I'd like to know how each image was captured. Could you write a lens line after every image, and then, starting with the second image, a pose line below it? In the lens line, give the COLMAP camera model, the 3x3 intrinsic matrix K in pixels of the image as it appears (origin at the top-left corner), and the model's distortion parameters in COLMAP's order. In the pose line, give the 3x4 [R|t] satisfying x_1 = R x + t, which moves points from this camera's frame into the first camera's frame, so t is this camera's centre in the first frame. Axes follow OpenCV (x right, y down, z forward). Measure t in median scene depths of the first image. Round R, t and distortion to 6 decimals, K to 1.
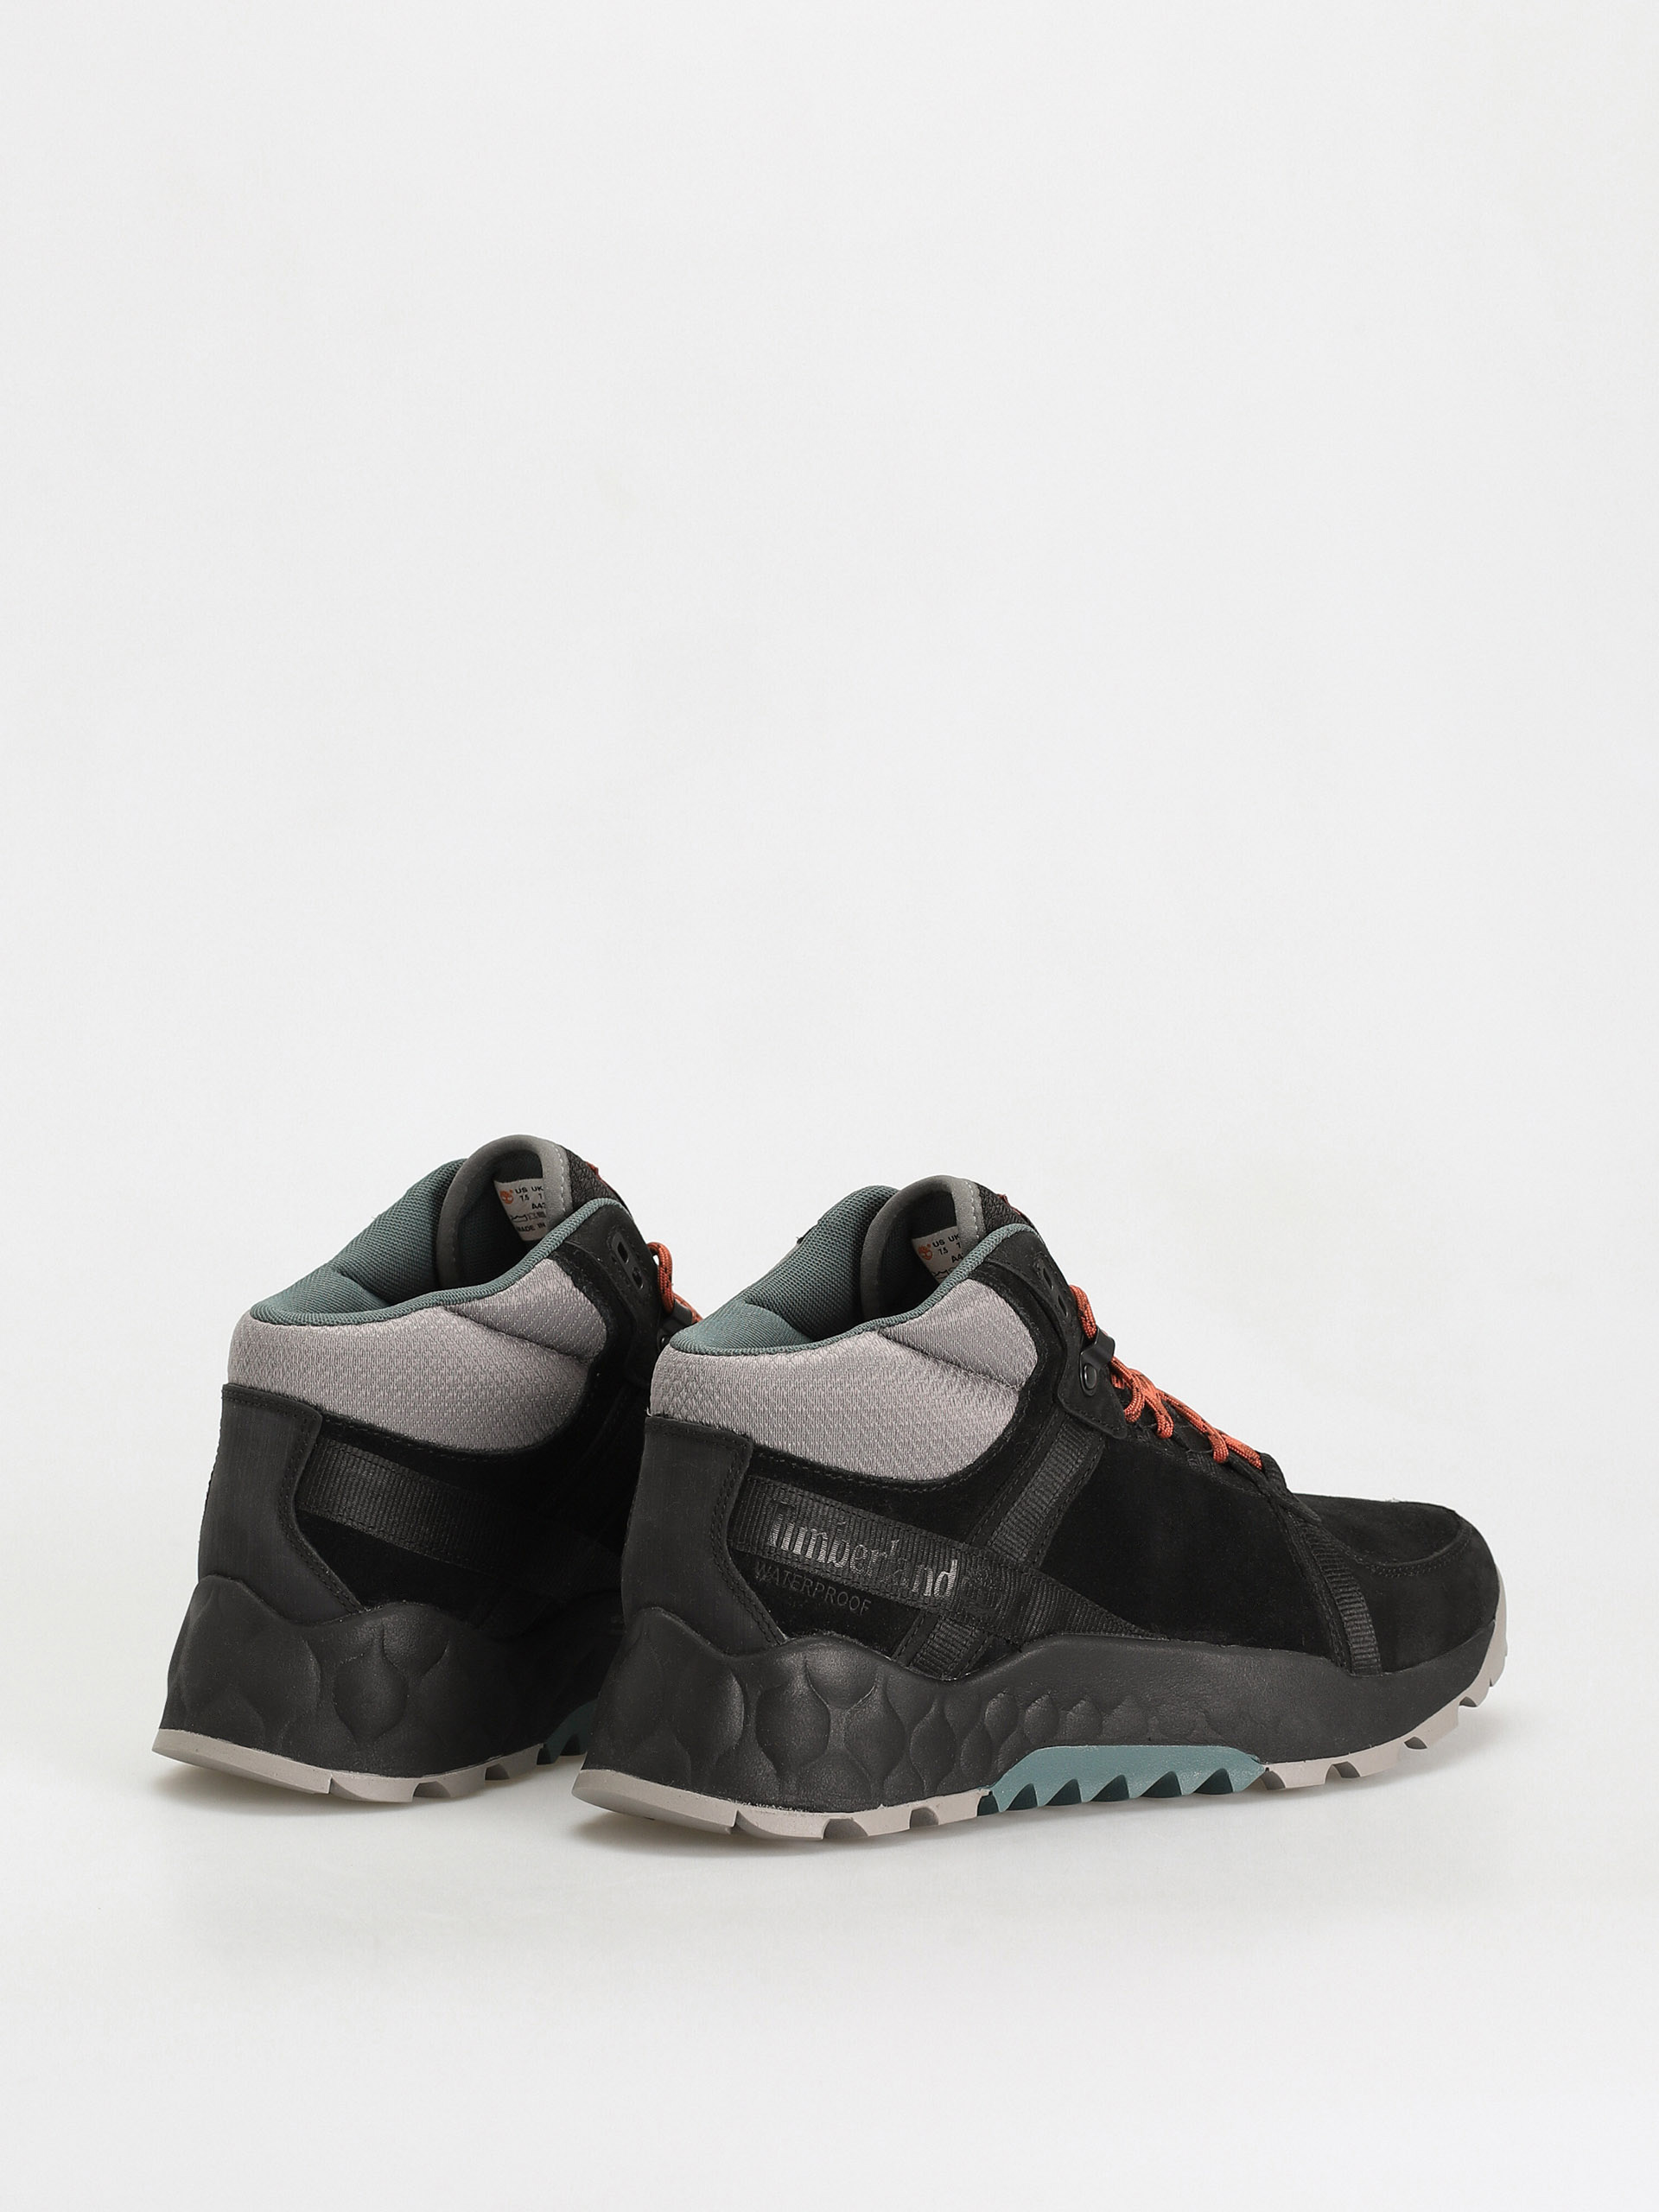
lens RADIAL K [[7321.5, 0, 829.5], [0, 7321.5, 1106.0], [0, 0, 1]] dist [-0.095203, 0.259509]
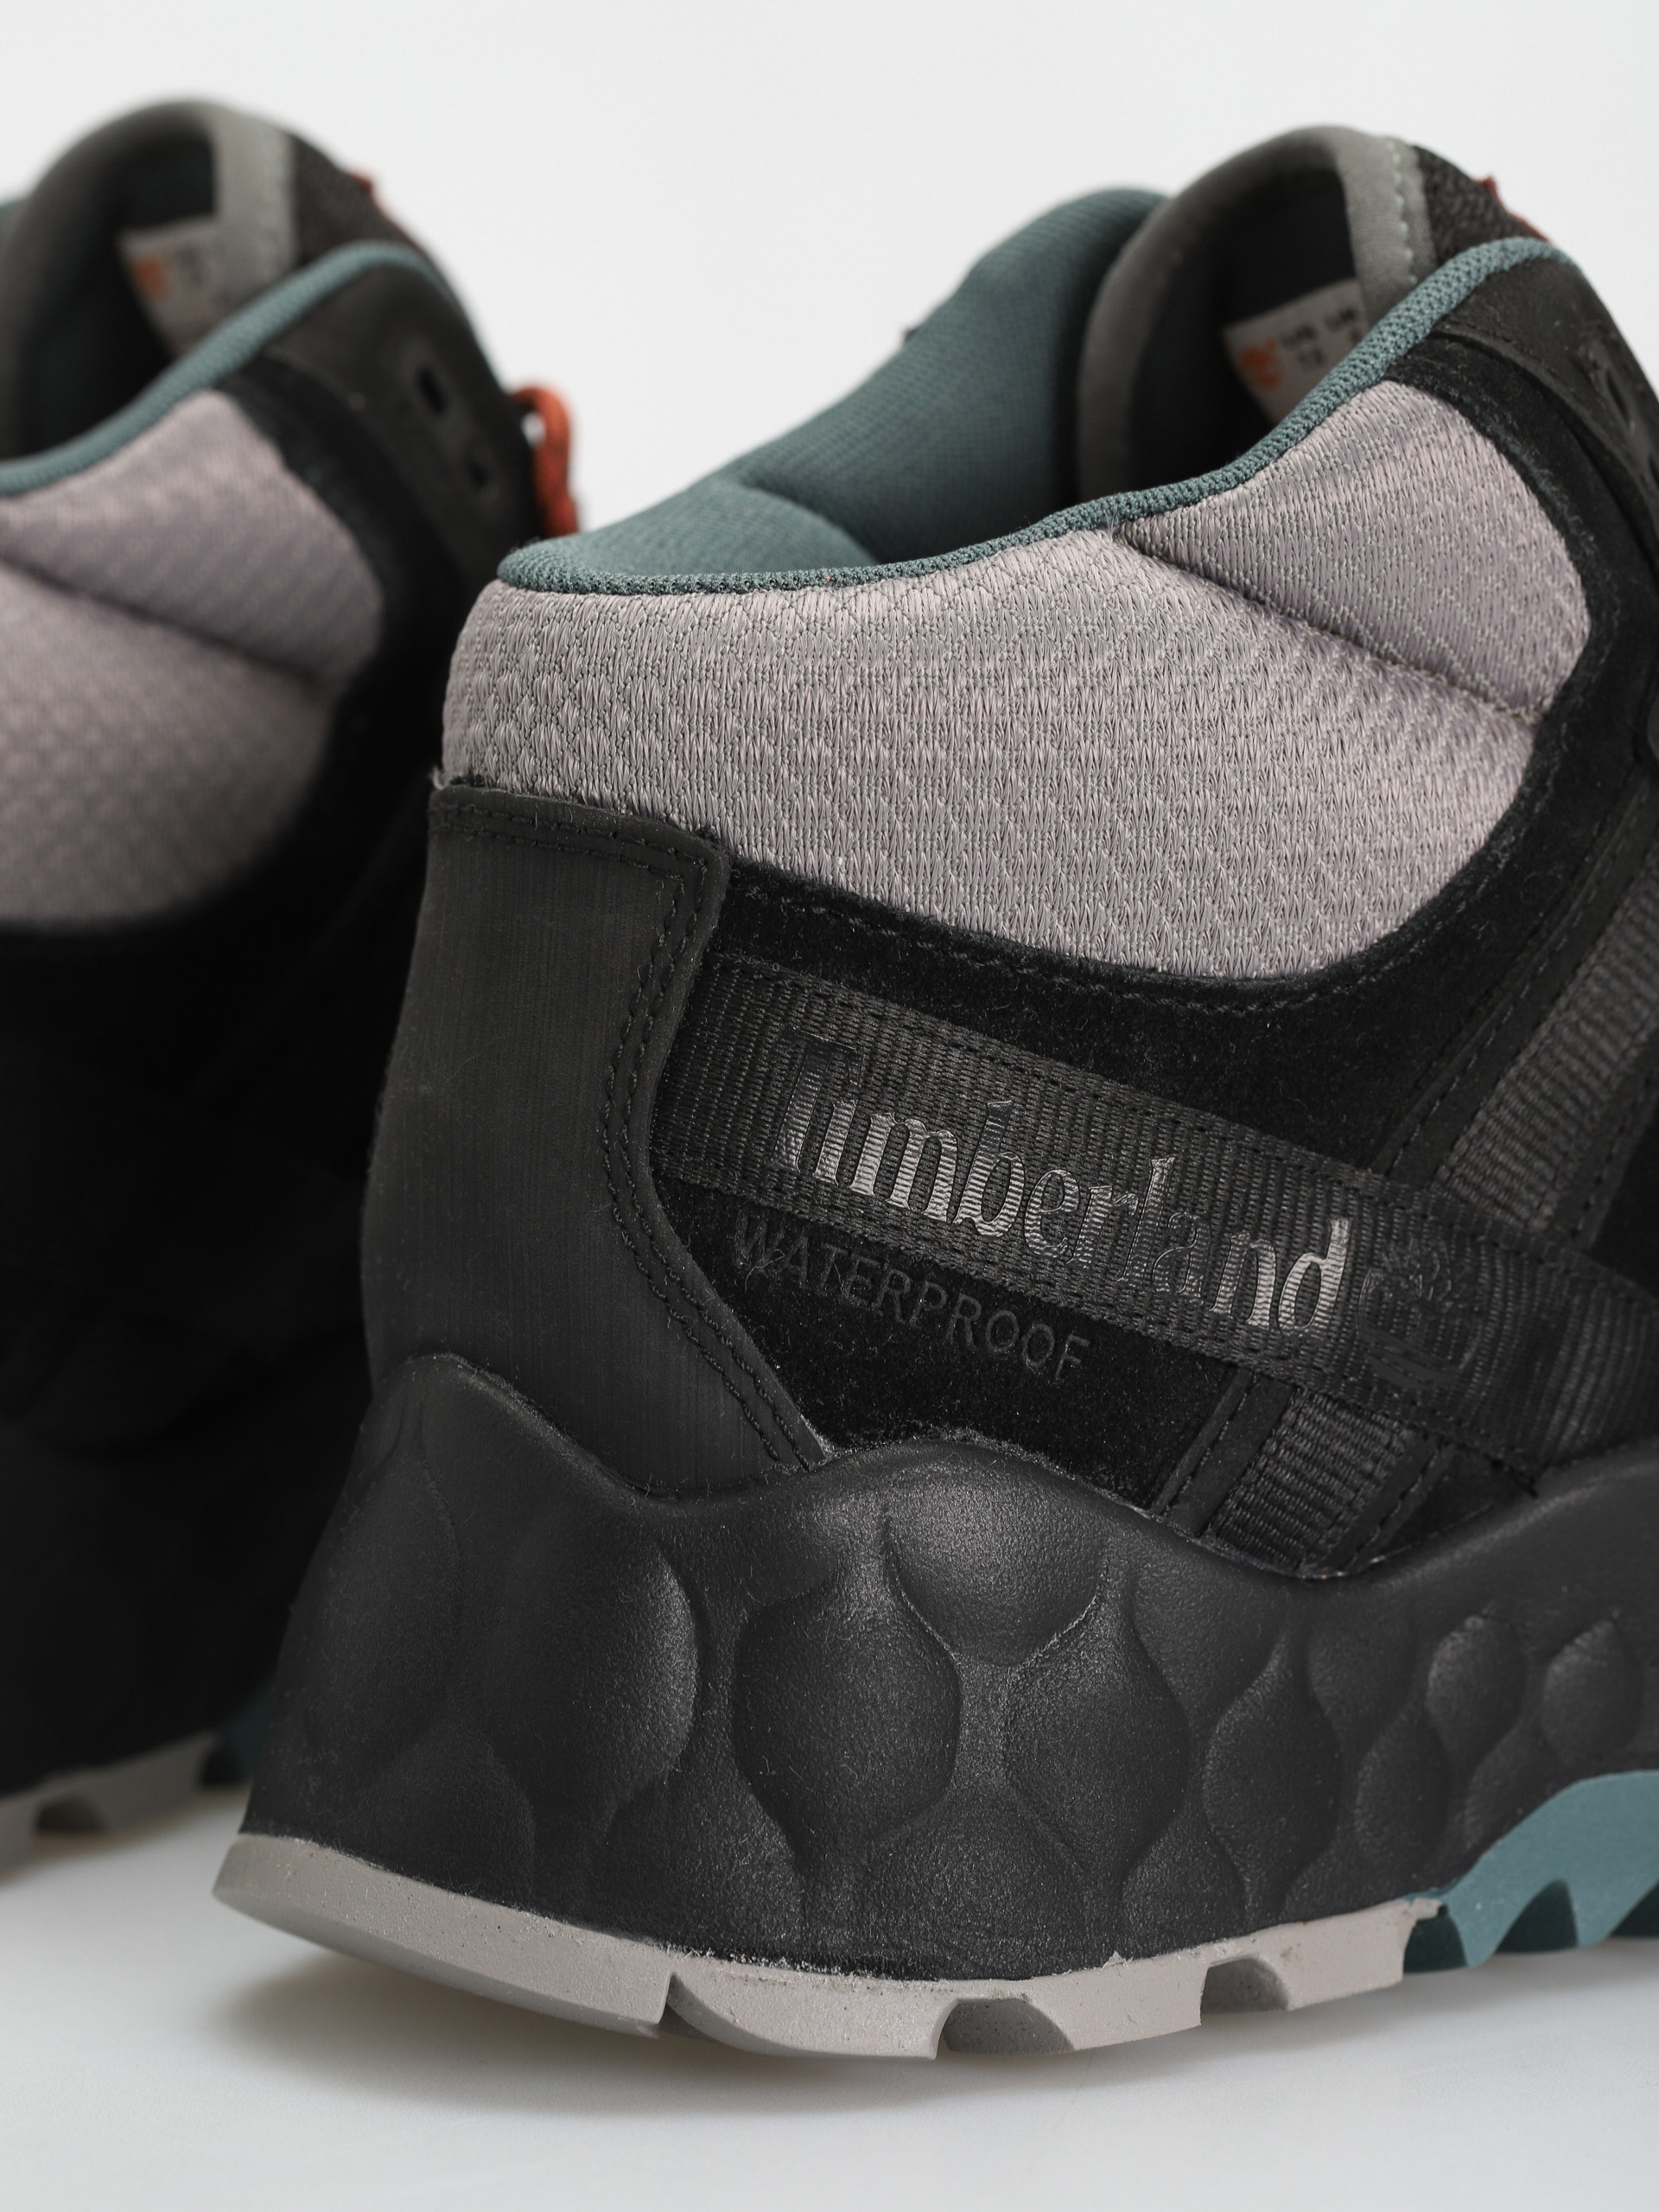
lens RADIAL K [[7321.5, 0, 829.5], [0, 7321.5, 1106.0], [0, 0, 1]] dist [-0.095203, 0.259509]
pose [[0.998728, 0.004776, -0.050186, 0.010515], [-0.003644, 0.999737, 0.022628, 0.049410], [0.050280, -0.022416, 0.998484, 0.665698]]
